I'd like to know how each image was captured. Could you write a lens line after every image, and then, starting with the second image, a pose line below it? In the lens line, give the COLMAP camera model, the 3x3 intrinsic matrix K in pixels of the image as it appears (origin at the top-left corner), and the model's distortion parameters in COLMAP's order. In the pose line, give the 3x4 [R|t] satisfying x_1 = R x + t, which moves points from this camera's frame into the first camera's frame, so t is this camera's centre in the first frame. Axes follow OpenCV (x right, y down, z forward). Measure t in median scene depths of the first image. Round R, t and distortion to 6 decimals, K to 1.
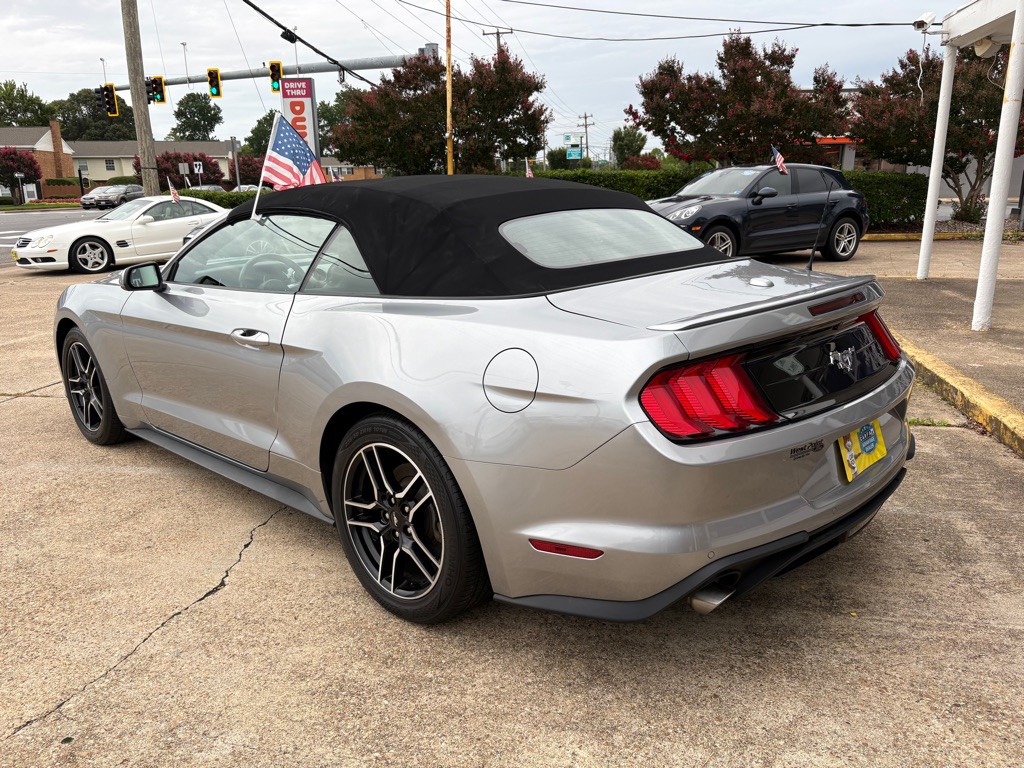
lens RADIAL K [[775.3, 0, 510.6], [0, 775.3, 383.8], [0, 0, 1]] dist [0.029911, -0.026773]
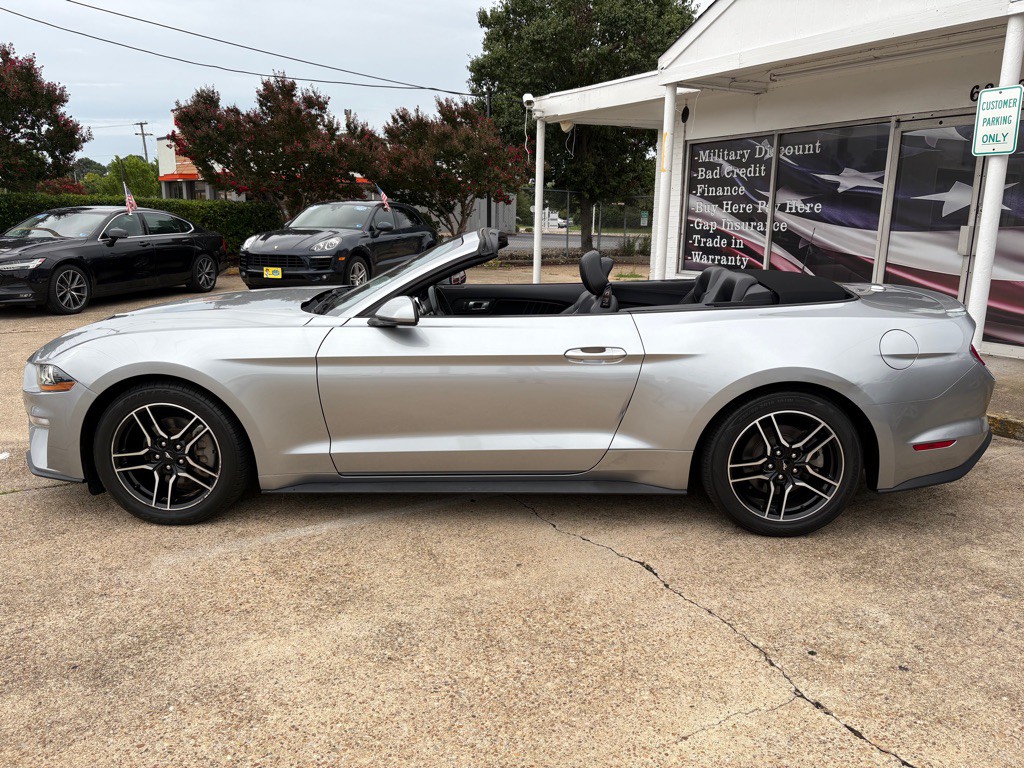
lens RADIAL K [[776.3, 0, 517.1], [0, 776.3, 380.0], [0, 0, 1]] dist [0.030217, -0.029567]
pose [[0.743452, -0.112131, 0.659323, -0.819065], [0.140175, 0.990073, 0.010320, -0.033824], [-0.653935, 0.084748, 0.751789, 0.146562]]
